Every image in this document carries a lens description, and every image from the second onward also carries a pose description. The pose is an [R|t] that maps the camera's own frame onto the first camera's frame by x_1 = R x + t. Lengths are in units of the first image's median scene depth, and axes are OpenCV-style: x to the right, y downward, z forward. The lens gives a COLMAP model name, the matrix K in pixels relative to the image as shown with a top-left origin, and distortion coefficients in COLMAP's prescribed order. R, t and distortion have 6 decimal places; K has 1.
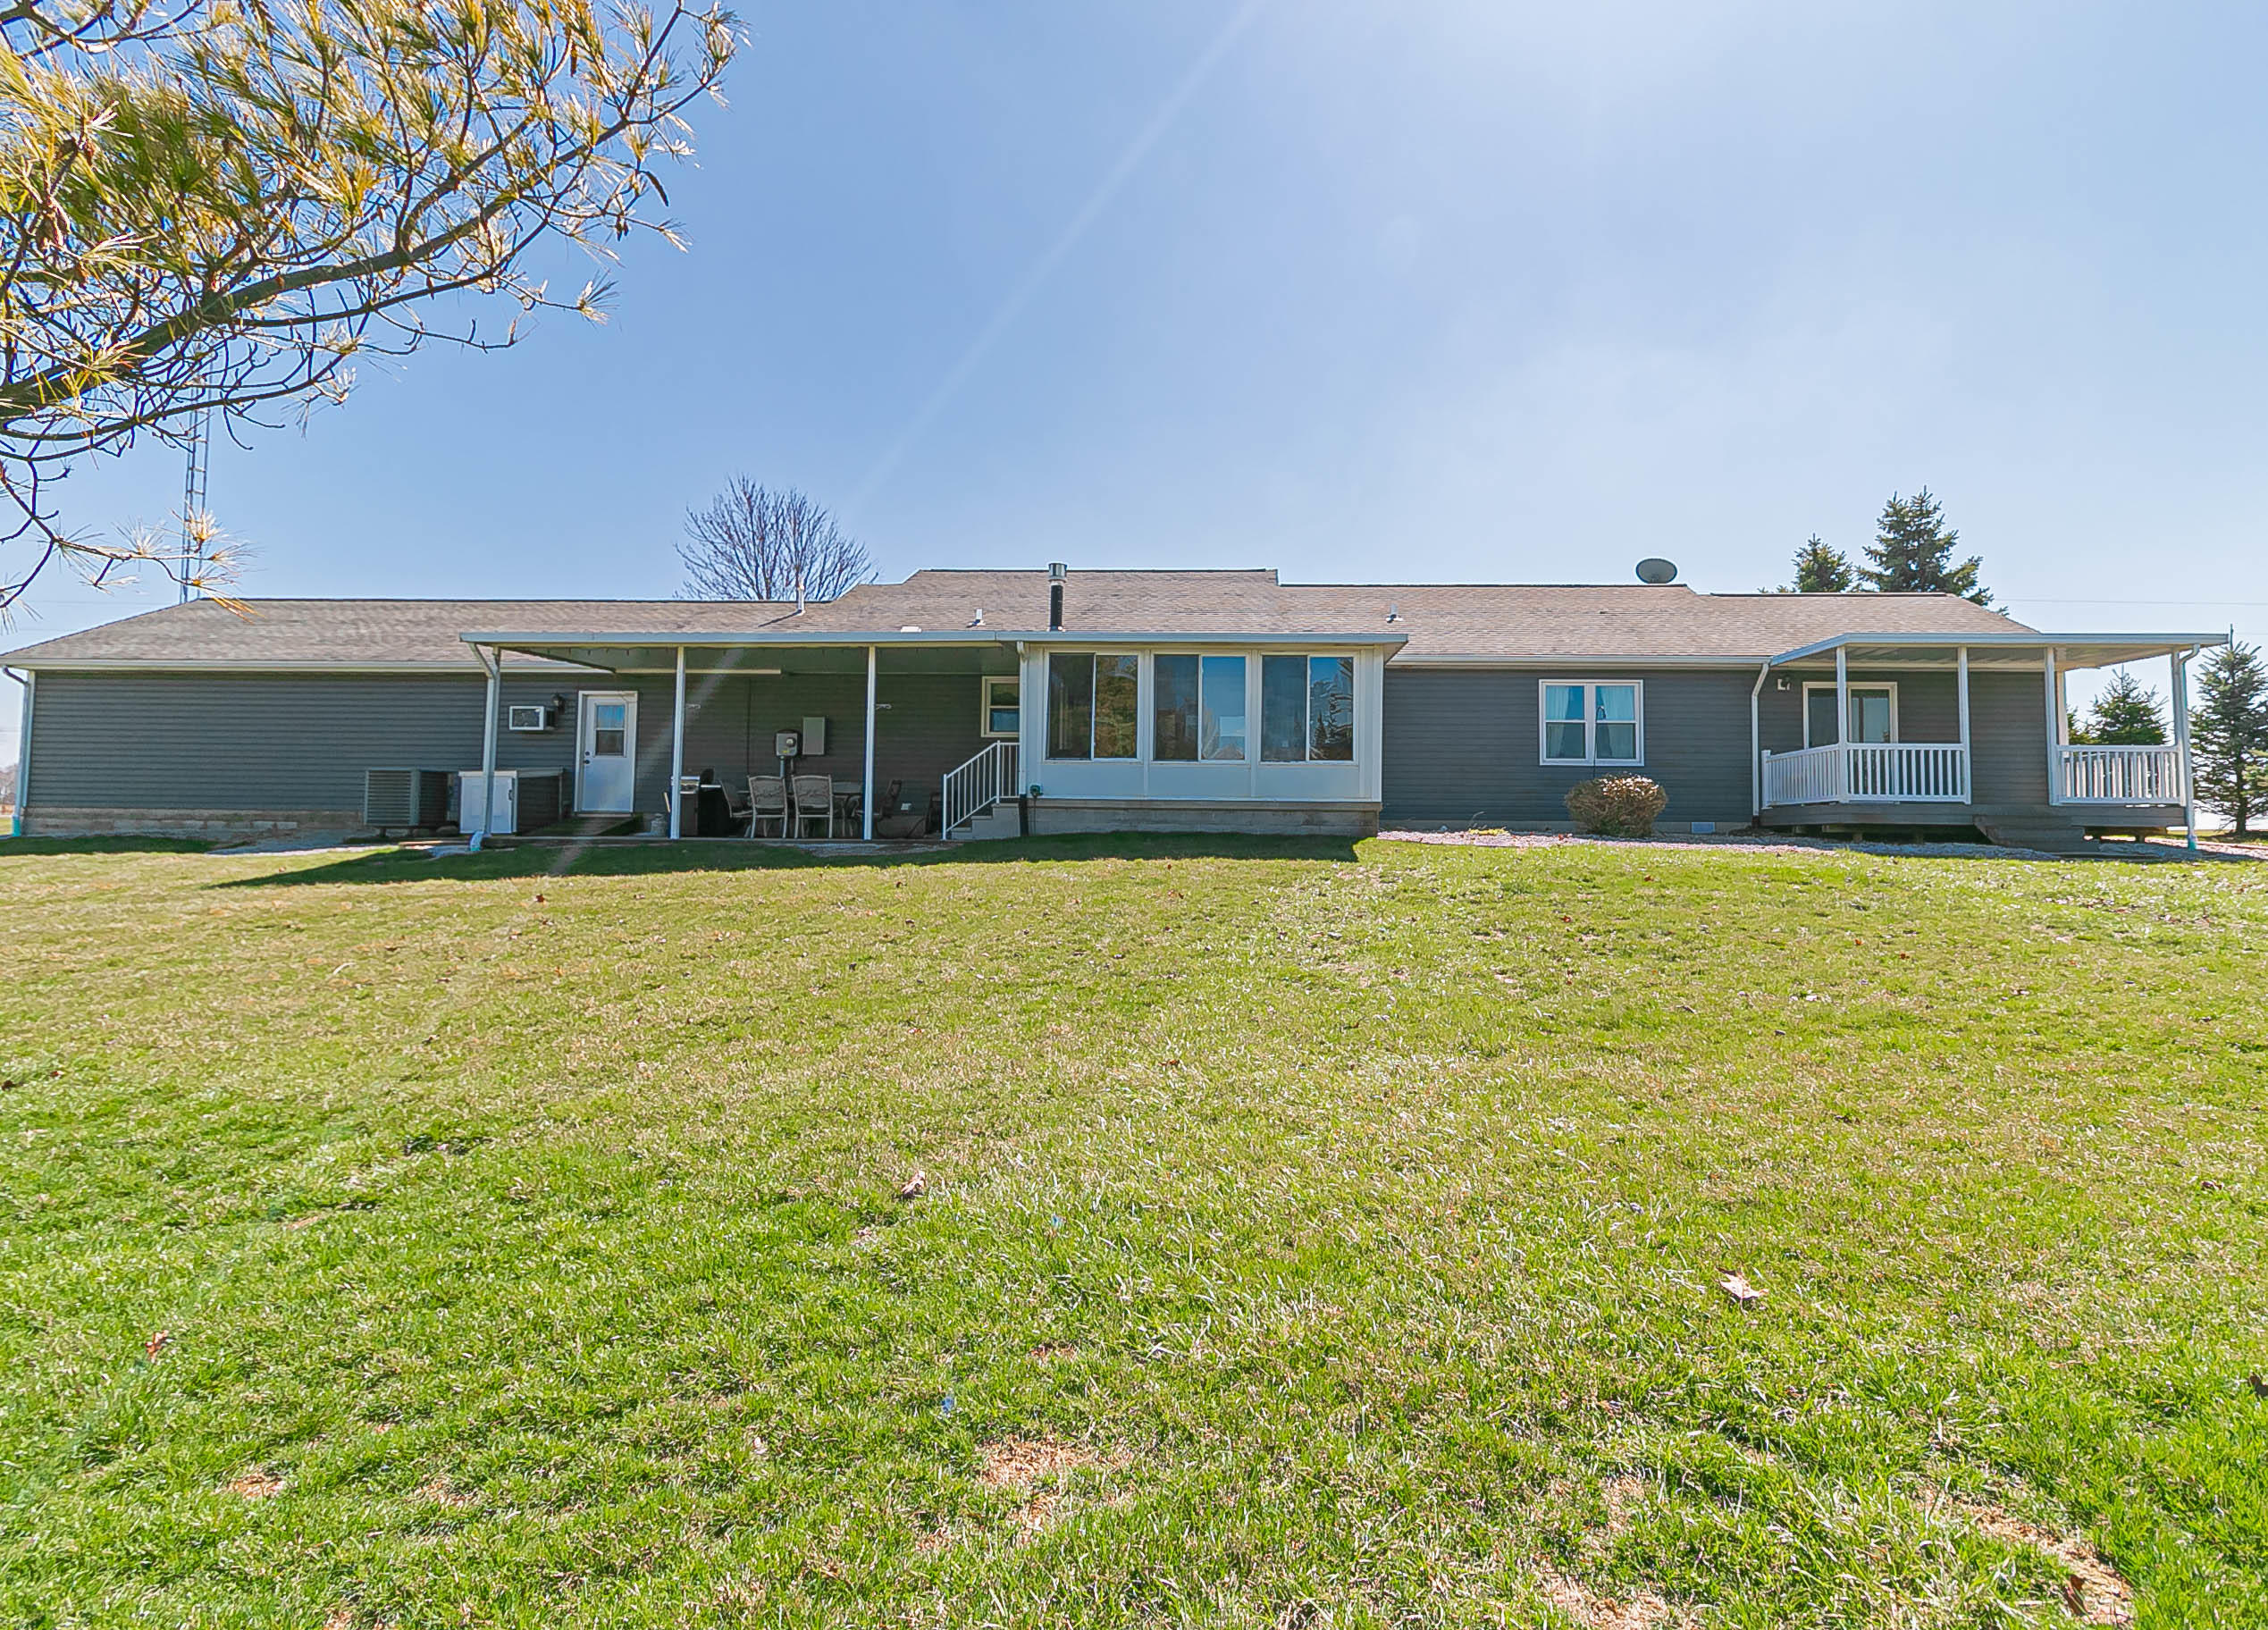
lens RADIAL K [[1086.6, 0, 1132.4], [0, 1086.6, 779.5], [0, 0, 1]] dist [0.004265, 0.000078]
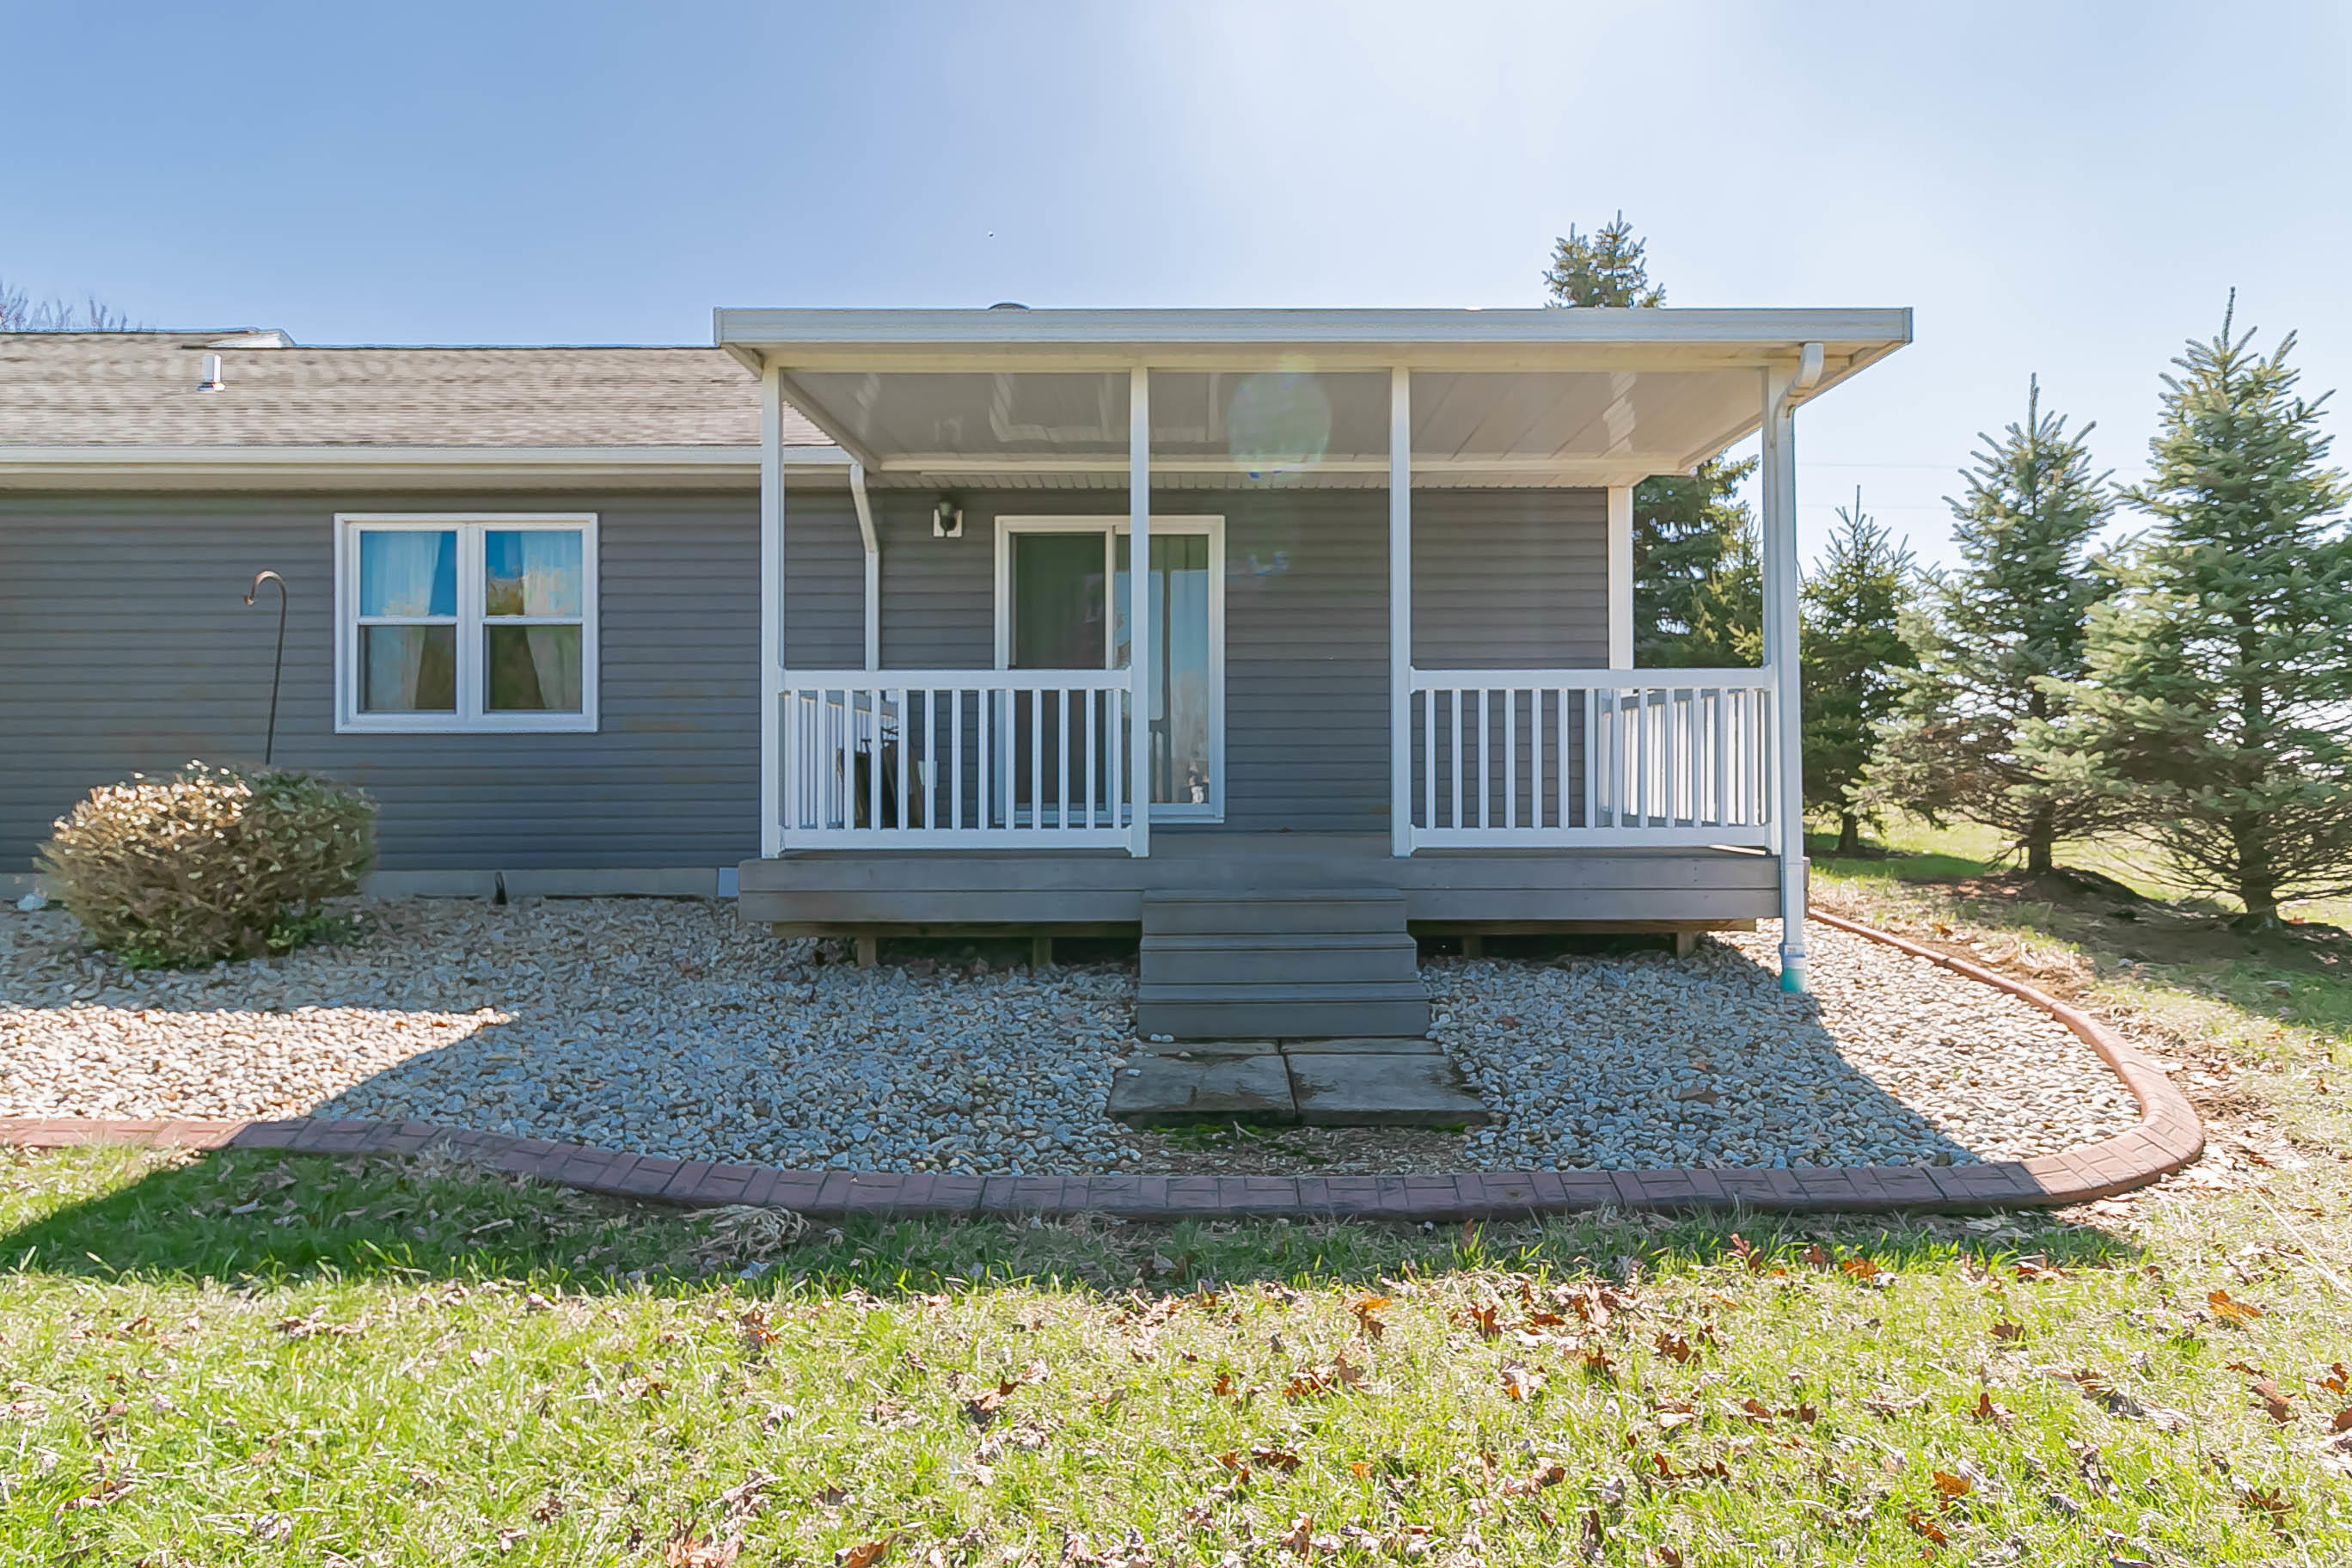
lens RADIAL K [[1133.4, 0, 1197.2], [0, 1133.4, 776.6], [0, 0, 1]] dist [-0.001848, -0.000472]
pose [[0.999254, -0.012842, 0.036433, 0.687139], [0.010568, 0.998024, 0.061937, -0.019632], [-0.037156, -0.061506, 0.997415, 0.587226]]
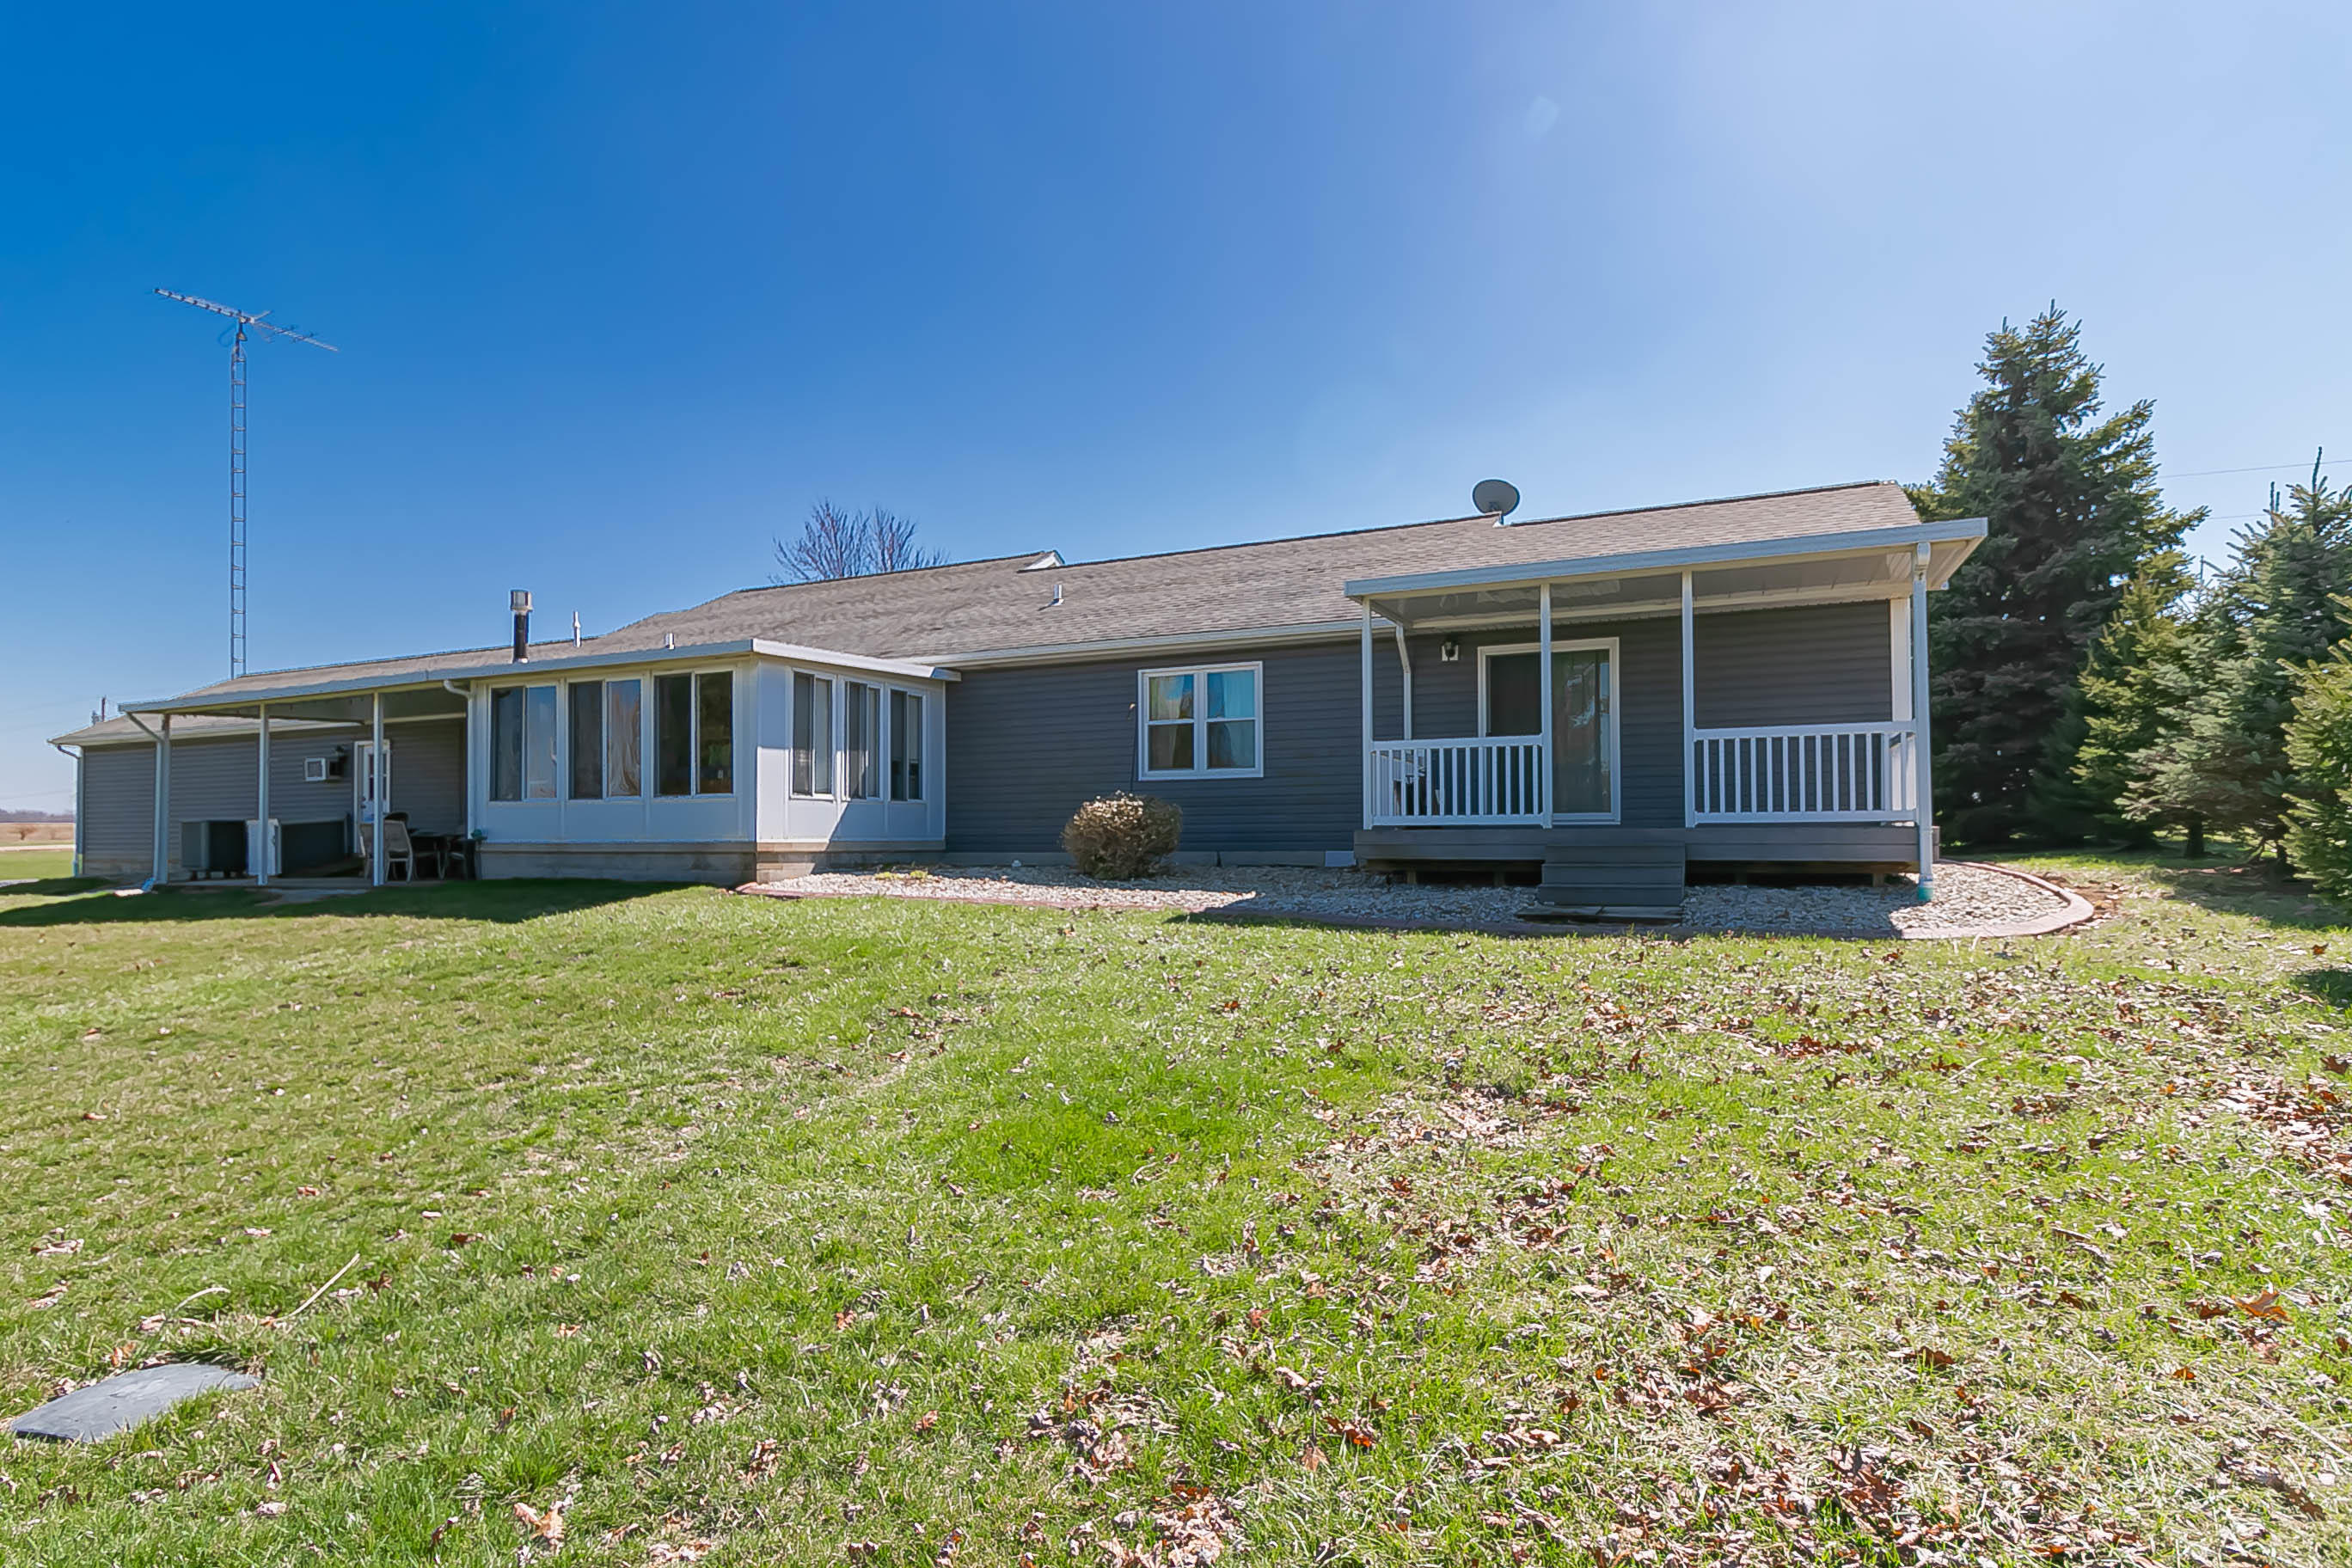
lens RADIAL K [[1133.4, 0, 1197.2], [0, 1133.4, 776.6], [0, 0, 1]] dist [-0.001848, -0.000472]
pose [[0.918599, -0.033852, -0.393739, 0.746396], [0.035512, 0.999365, -0.003072, -0.012432], [0.393593, -0.011160, 0.919217, 0.278767]]
